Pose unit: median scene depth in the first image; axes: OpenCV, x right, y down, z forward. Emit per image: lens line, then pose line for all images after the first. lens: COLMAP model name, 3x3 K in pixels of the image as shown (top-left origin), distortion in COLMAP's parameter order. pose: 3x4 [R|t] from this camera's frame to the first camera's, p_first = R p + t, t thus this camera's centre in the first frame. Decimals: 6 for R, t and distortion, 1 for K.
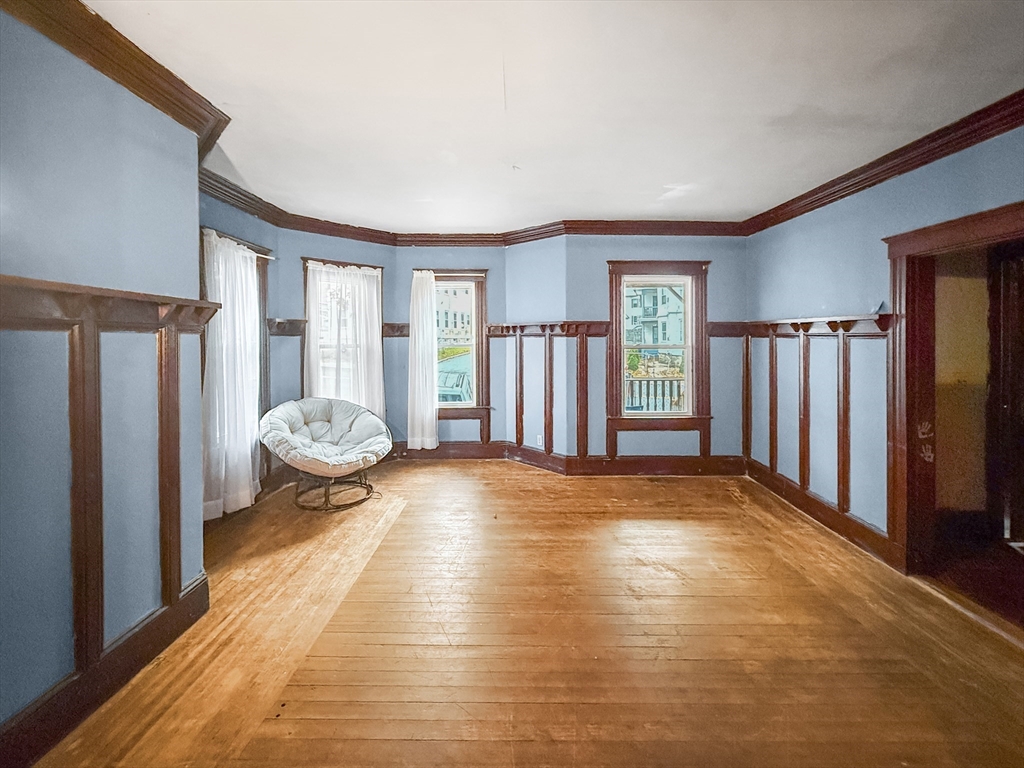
lens RADIAL K [[410.6, 0, 505.3], [0, 410.6, 386.3], [0, 0, 1]] dist [-0.001928, -0.000257]
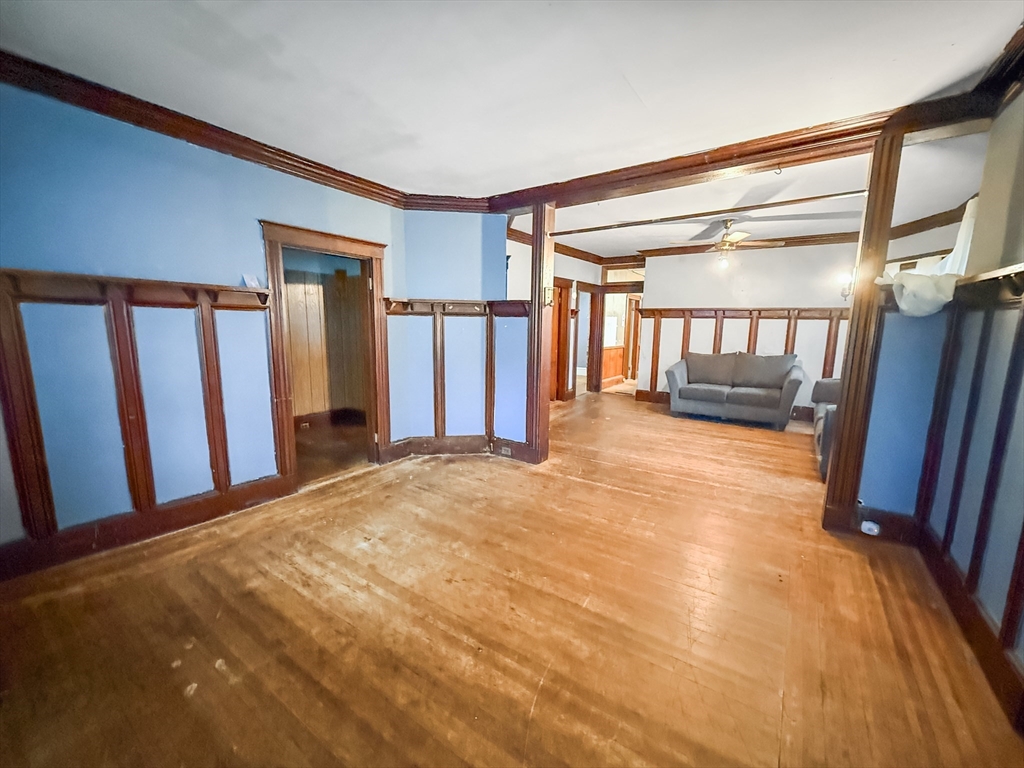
lens RADIAL K [[410.6, 0, 505.3], [0, 410.6, 386.3], [0, 0, 1]] dist [-0.001928, -0.000257]
pose [[-0.815209, -0.099219, 0.570604, -0.266475], [0.058151, 0.966216, 0.251088, -0.146726], [-0.576240, 0.237870, -0.781899, 1.324841]]
